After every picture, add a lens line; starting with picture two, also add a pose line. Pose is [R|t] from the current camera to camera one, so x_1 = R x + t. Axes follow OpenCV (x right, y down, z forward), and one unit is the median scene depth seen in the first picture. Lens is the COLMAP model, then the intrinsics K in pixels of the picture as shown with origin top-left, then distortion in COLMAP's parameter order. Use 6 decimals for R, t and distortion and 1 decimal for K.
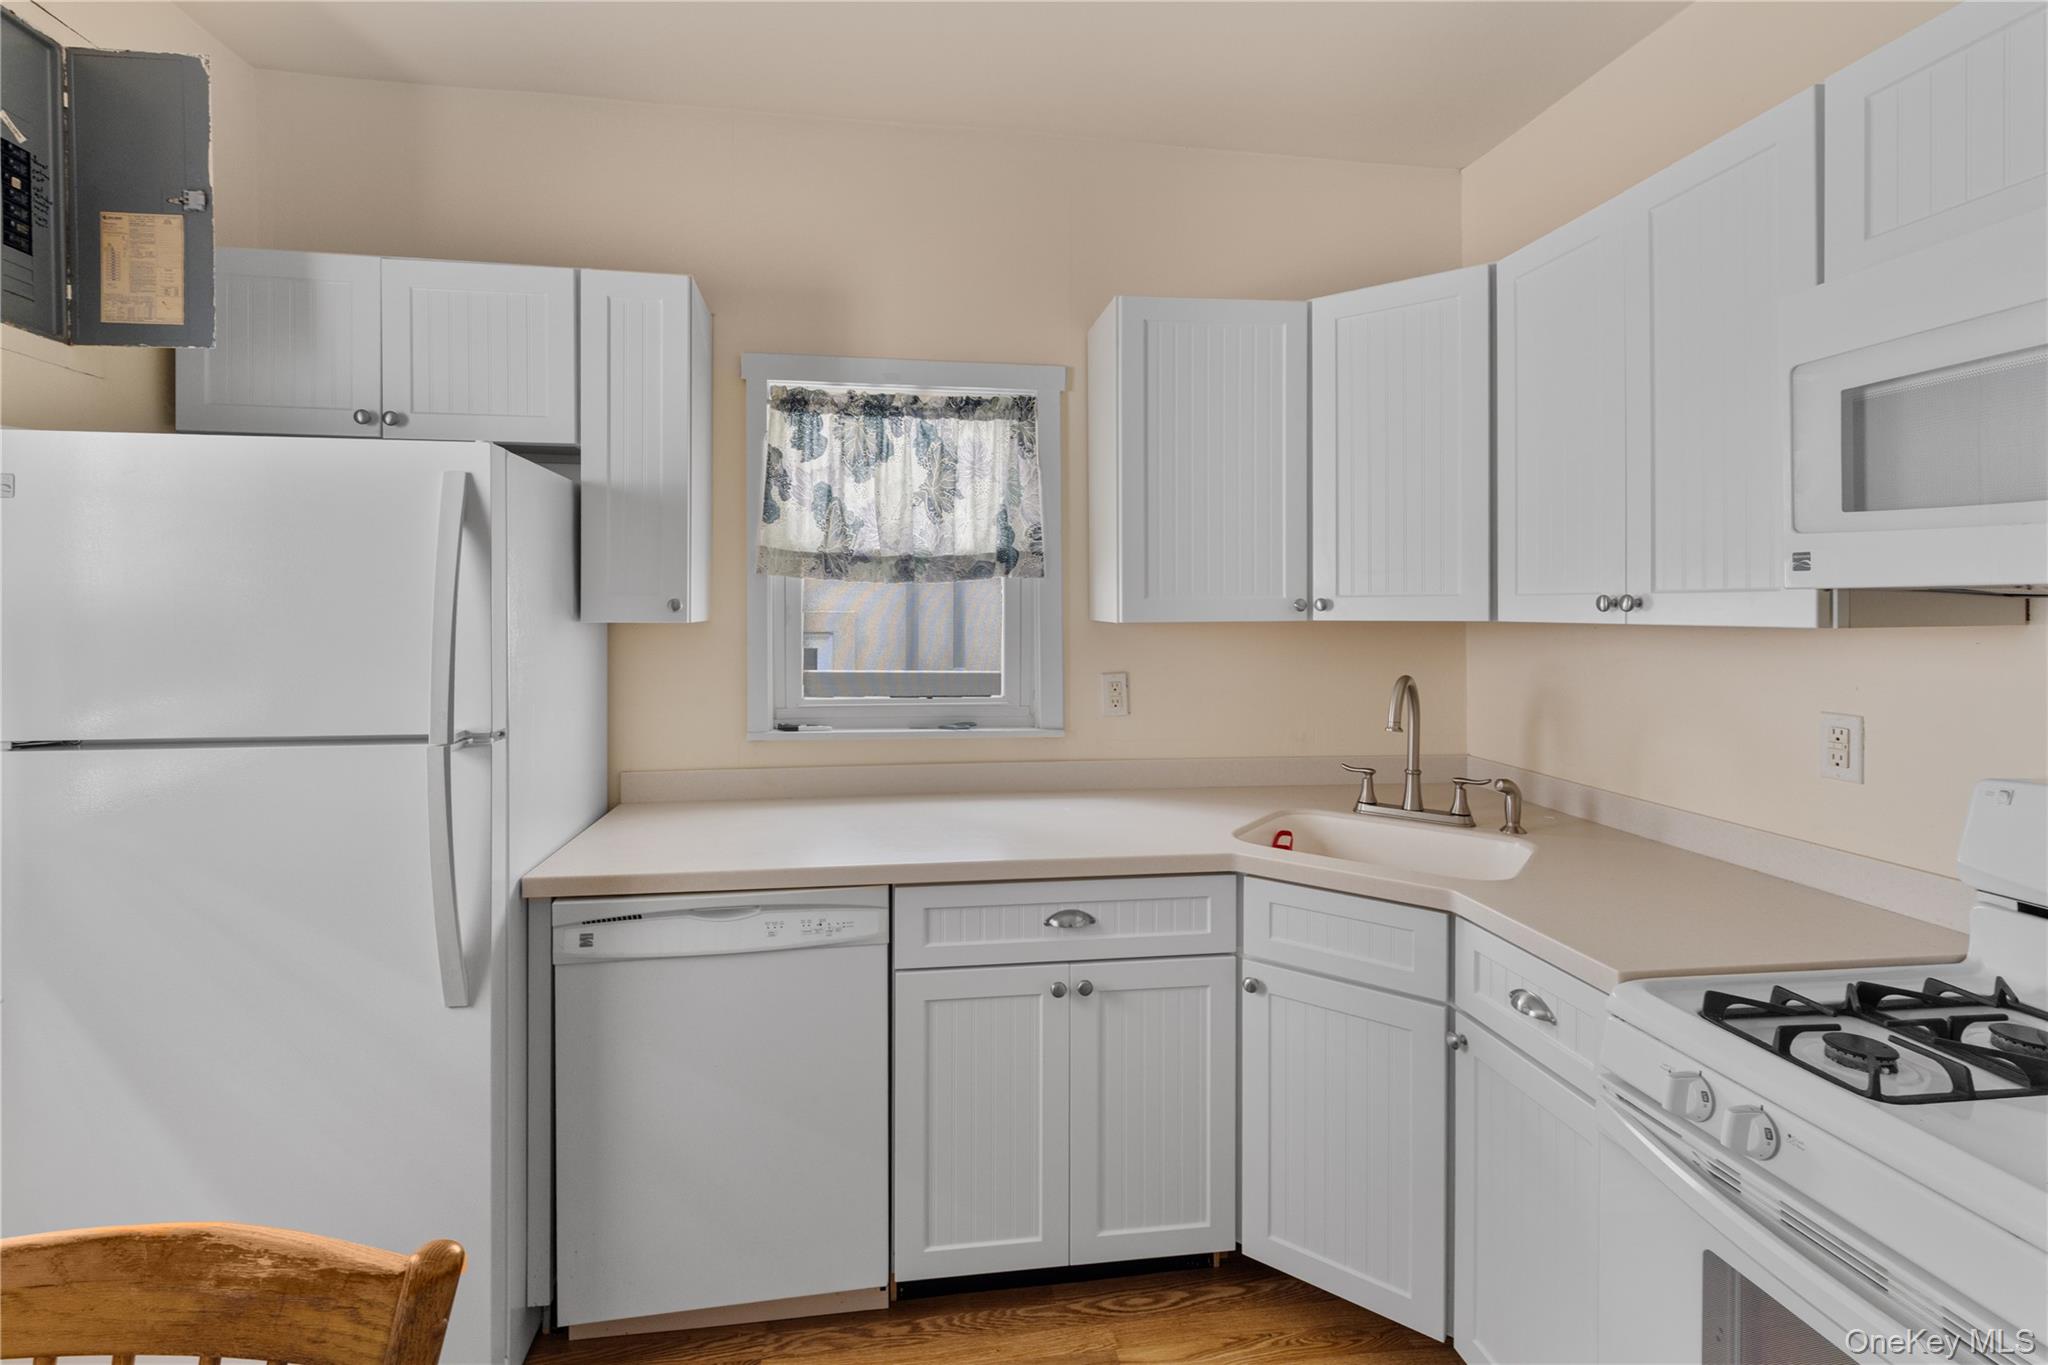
lens RADIAL K [[940.2, 0, 1007.4], [0, 940.2, 605.9], [0, 0, 1]] dist [0.002307, 0.000735]
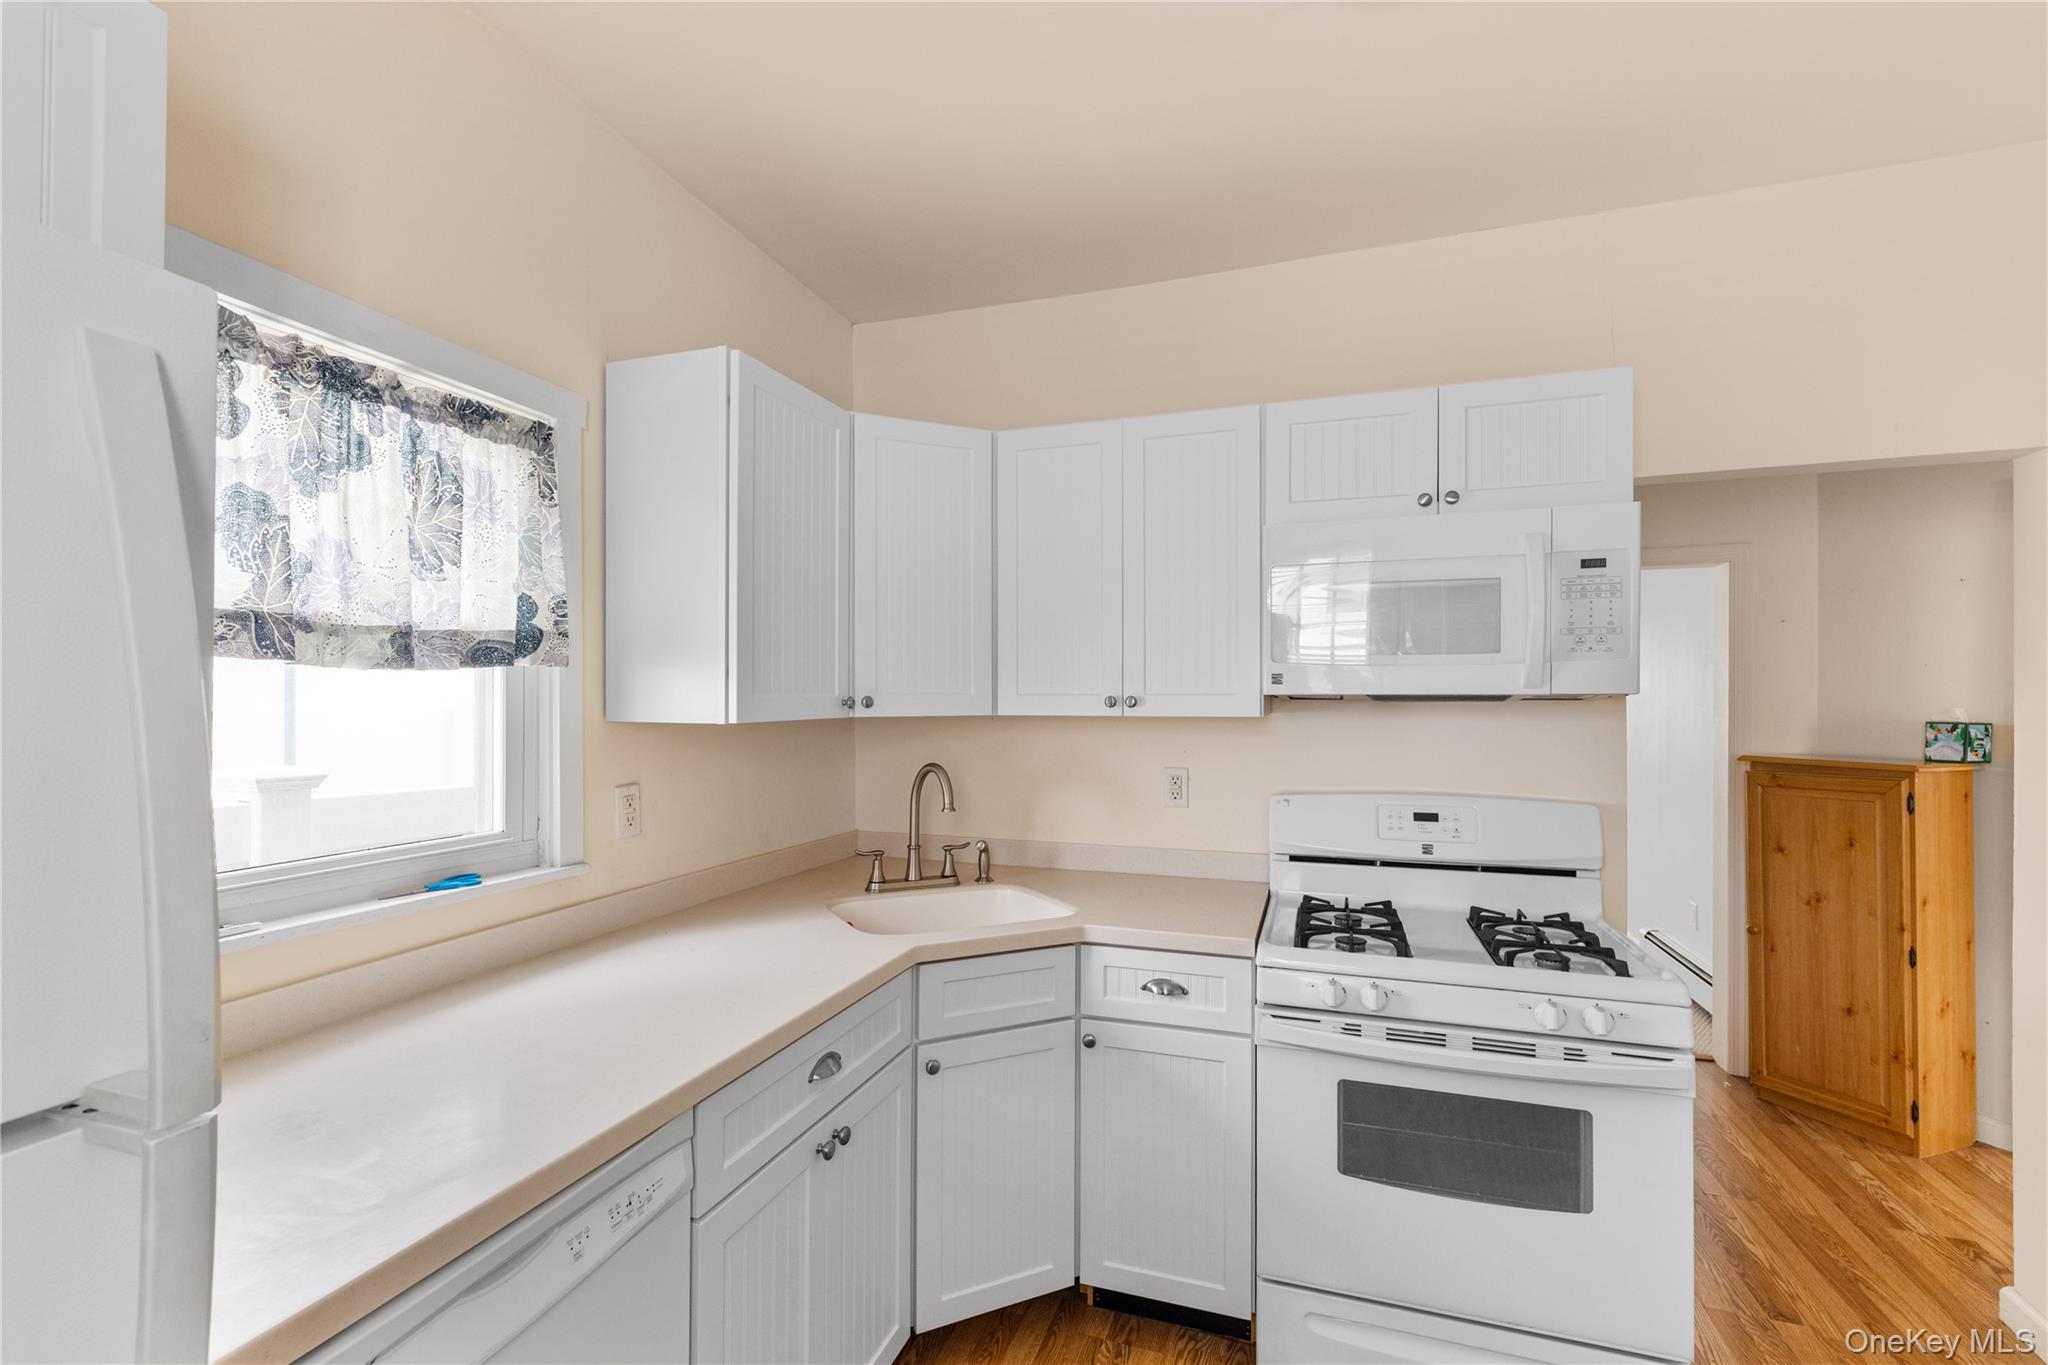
lens RADIAL K [[920.1, 0, 1004.9], [0, 920.1, 685.6], [0, 0, 1]] dist [0.000366, 0.000463]
pose [[0.455094, 0.011726, 0.890366, -0.476796], [-0.001689, 0.999923, -0.012305, -0.006597], [-0.890442, 0.004096, 0.455078, 0.354994]]
